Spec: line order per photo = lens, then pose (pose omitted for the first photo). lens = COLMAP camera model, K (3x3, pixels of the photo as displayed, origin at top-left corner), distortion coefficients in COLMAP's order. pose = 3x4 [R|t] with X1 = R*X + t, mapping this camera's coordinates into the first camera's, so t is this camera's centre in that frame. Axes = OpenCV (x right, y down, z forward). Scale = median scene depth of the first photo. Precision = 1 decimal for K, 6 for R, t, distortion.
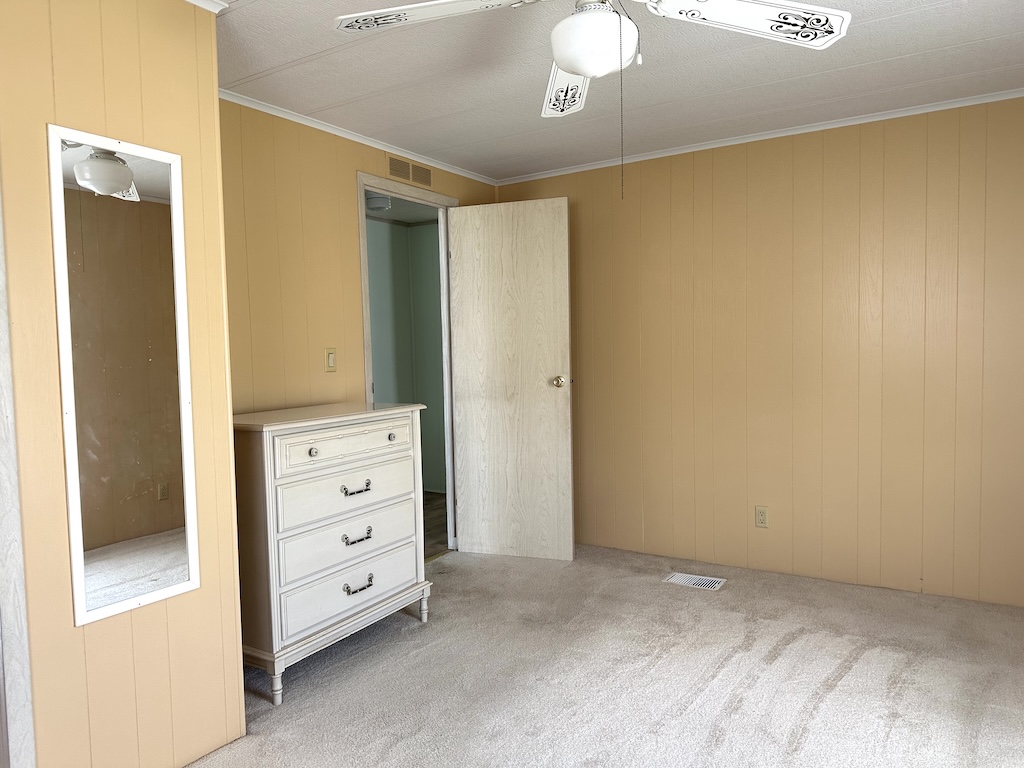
lens RADIAL K [[734.9, 0, 513.2], [0, 734.9, 381.9], [0, 0, 1]] dist [0.022170, -0.022783]
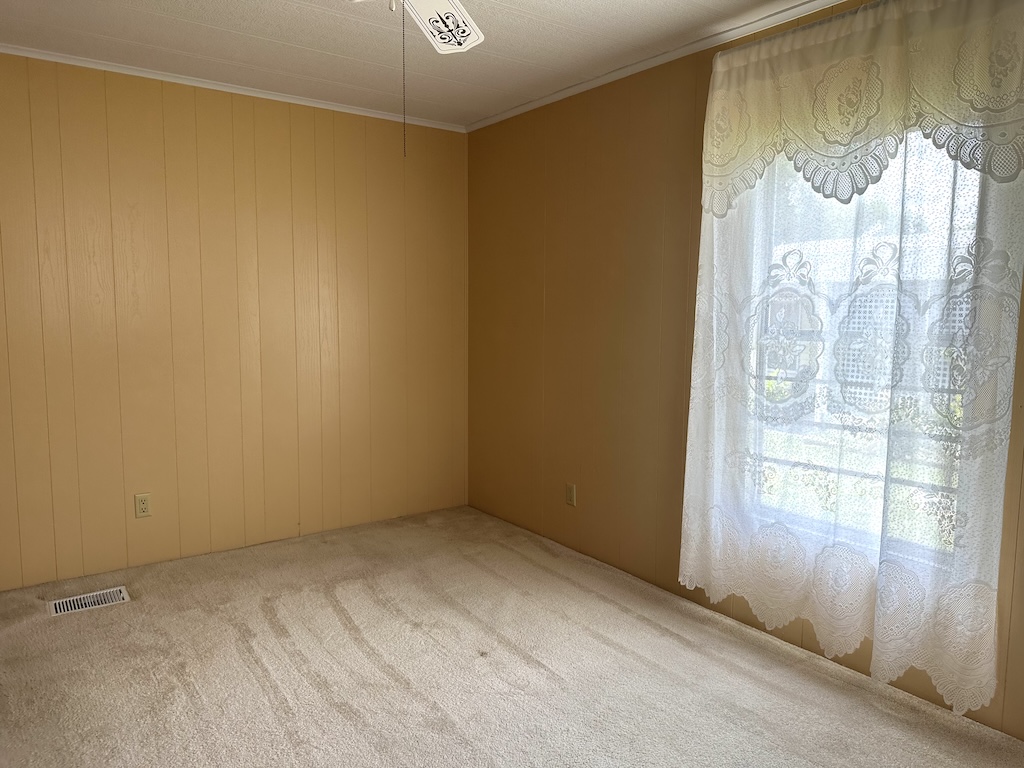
lens RADIAL K [[734.9, 0, 513.6], [0, 734.9, 384.0], [0, 0, 1]] dist [0.022170, -0.022783]
pose [[0.370395, -0.080460, 0.925383, -0.416312], [0.032051, 0.996755, 0.073837, -0.021499], [-0.928321, 0.002310, 0.371772, 0.329903]]
